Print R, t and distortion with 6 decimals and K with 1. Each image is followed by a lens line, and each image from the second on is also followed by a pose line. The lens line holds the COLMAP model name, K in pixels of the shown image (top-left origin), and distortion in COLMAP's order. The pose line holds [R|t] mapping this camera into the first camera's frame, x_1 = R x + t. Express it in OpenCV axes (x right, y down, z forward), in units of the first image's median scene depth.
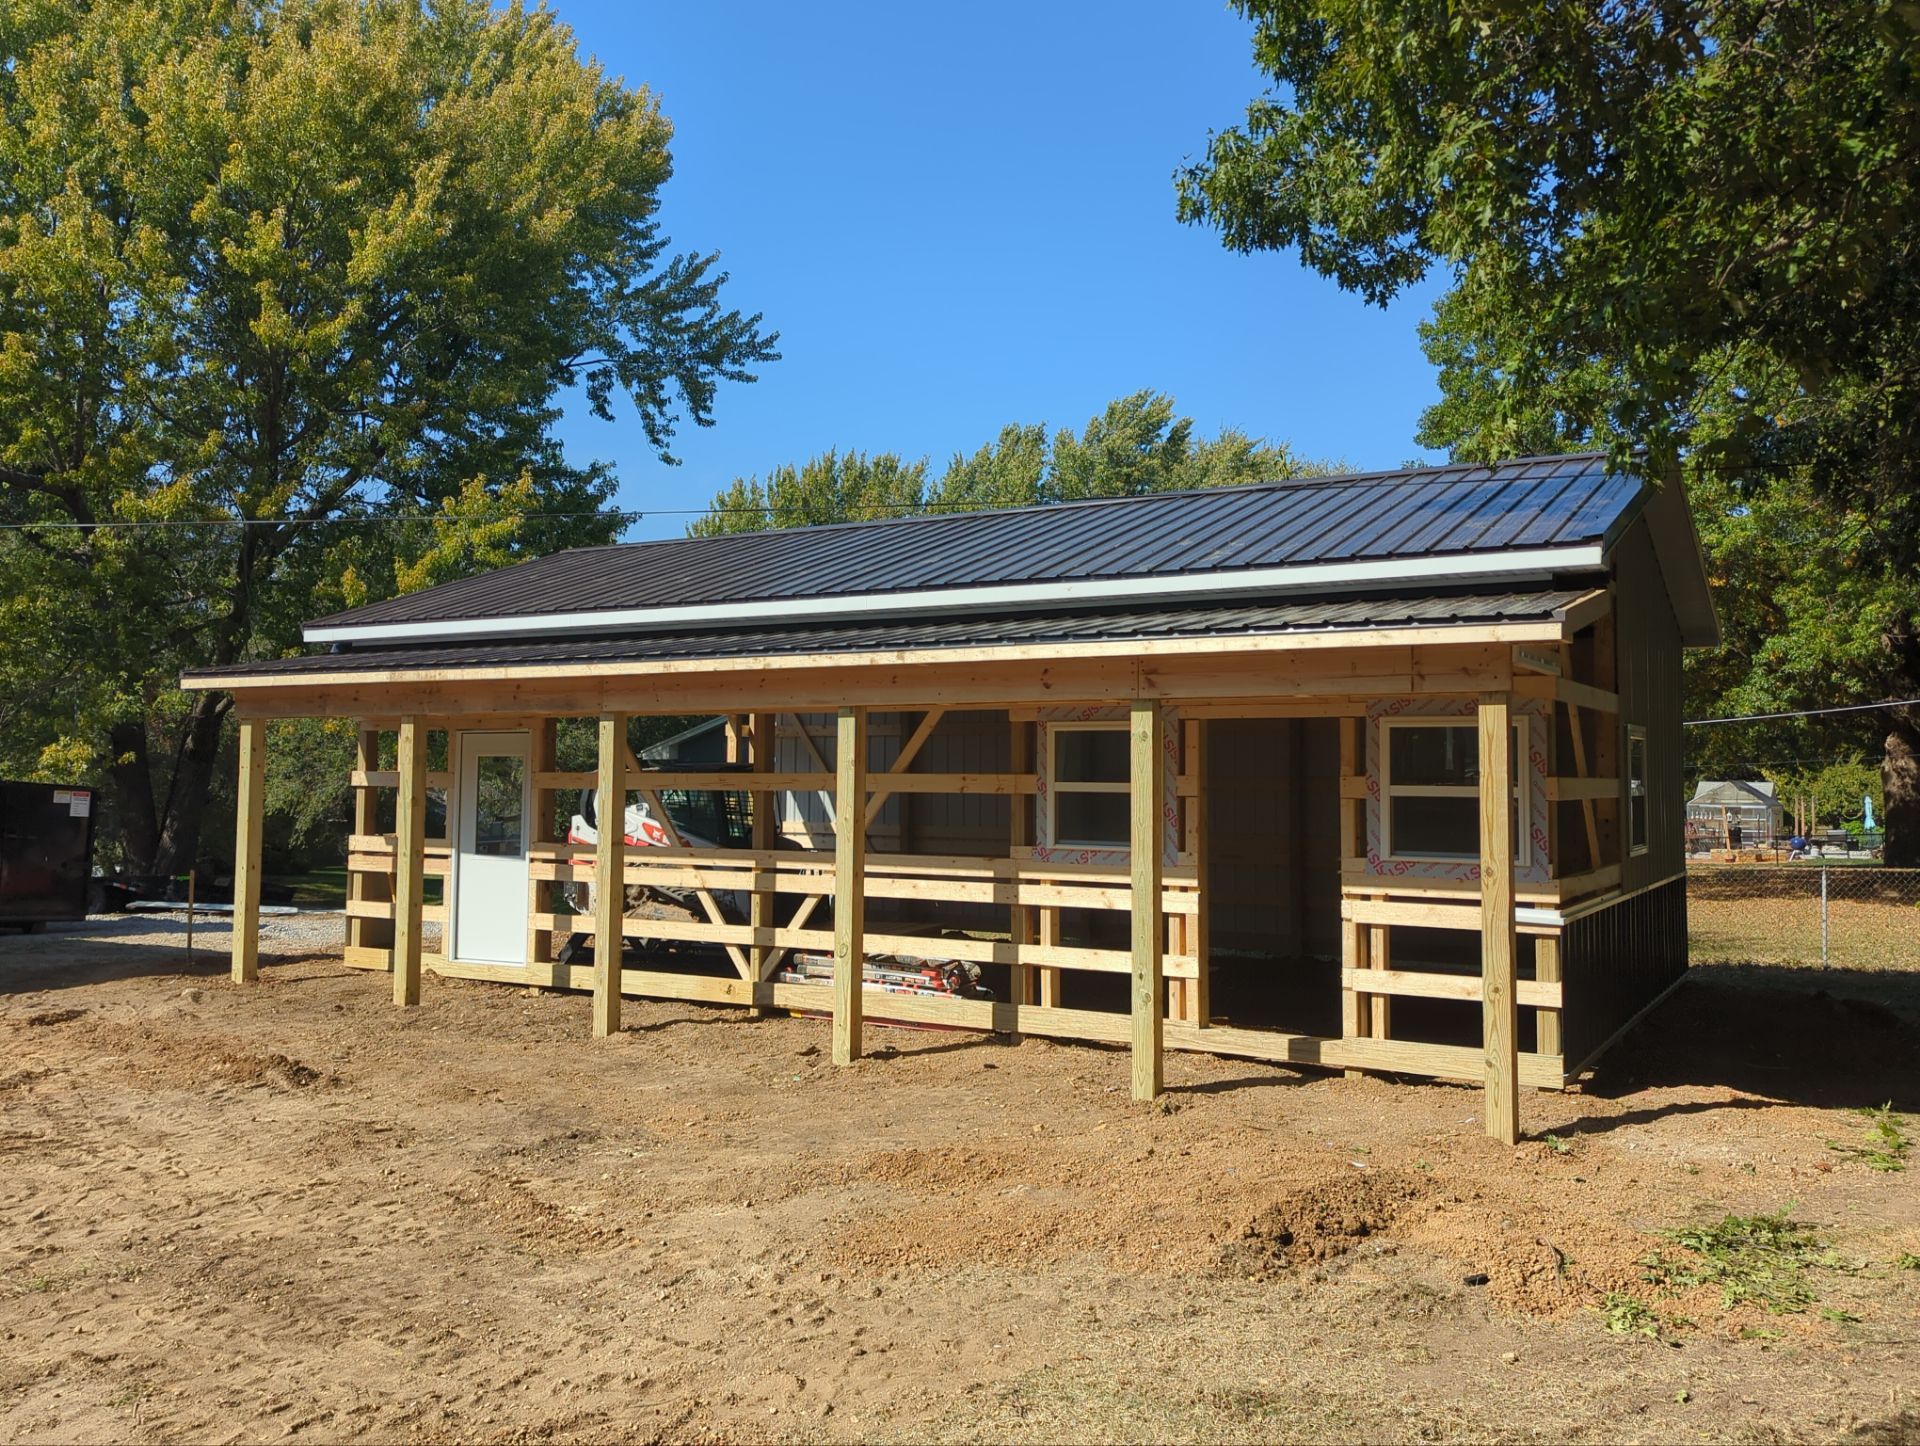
lens RADIAL K [[1560.2, 0, 960.0], [0, 1560.2, 723.0], [0, 0, 1]] dist [0.093084, 0.000244]
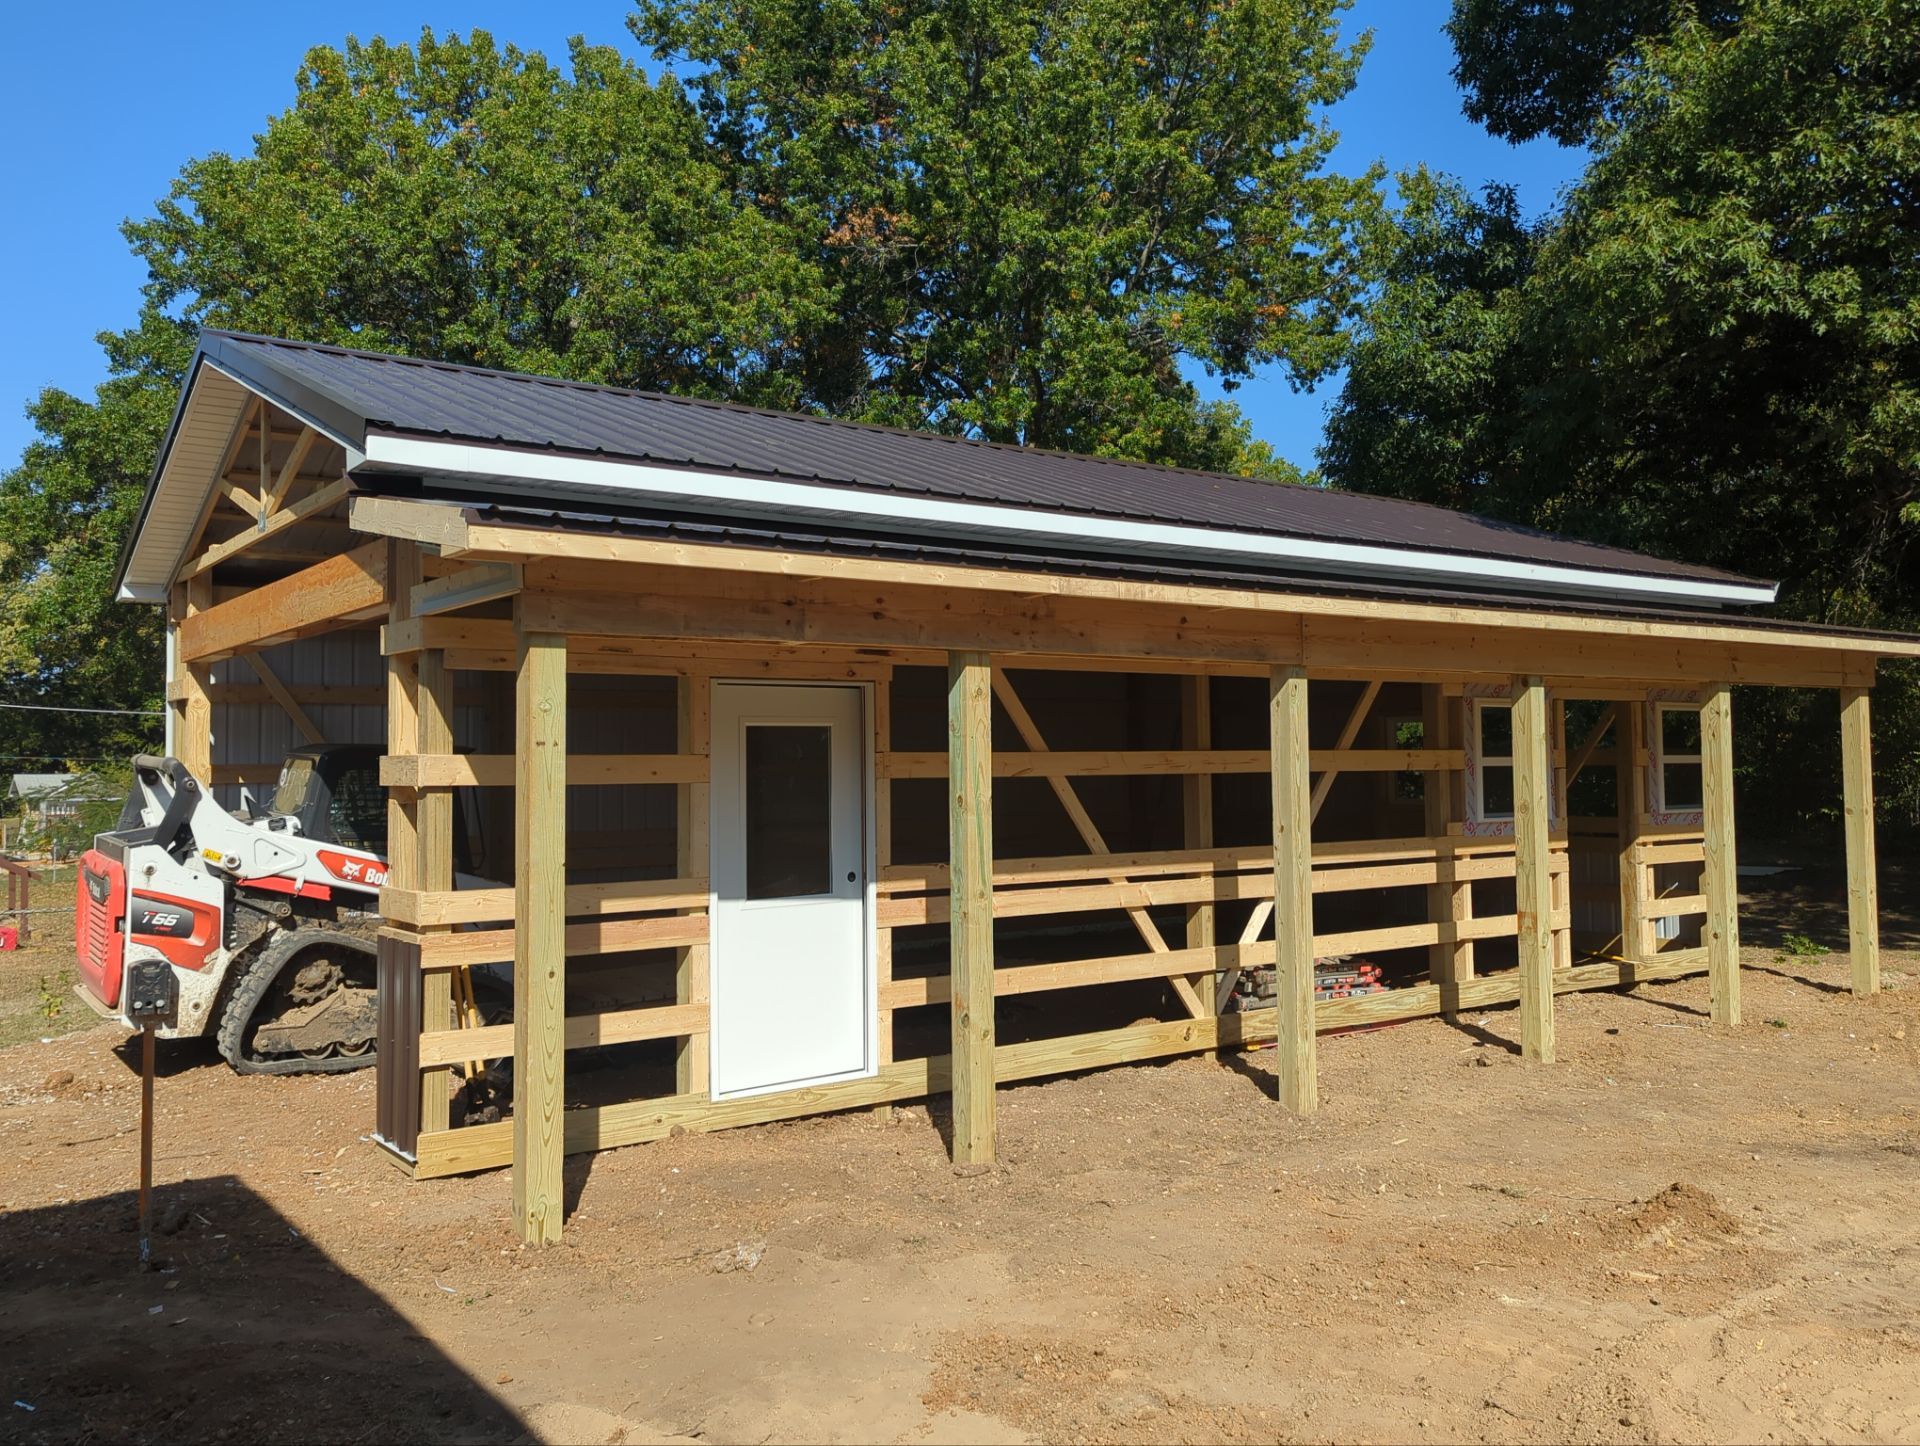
lens RADIAL K [[1560.2, 0, 960.0], [0, 1560.2, 723.0], [0, 0, 1]] dist [0.093084, 0.000244]
pose [[0.397561, 0.026041, 0.917206, -0.937216], [-0.002969, 0.999628, -0.027094, 0.041043], [-0.917571, 0.008048, 0.397490, 0.830608]]
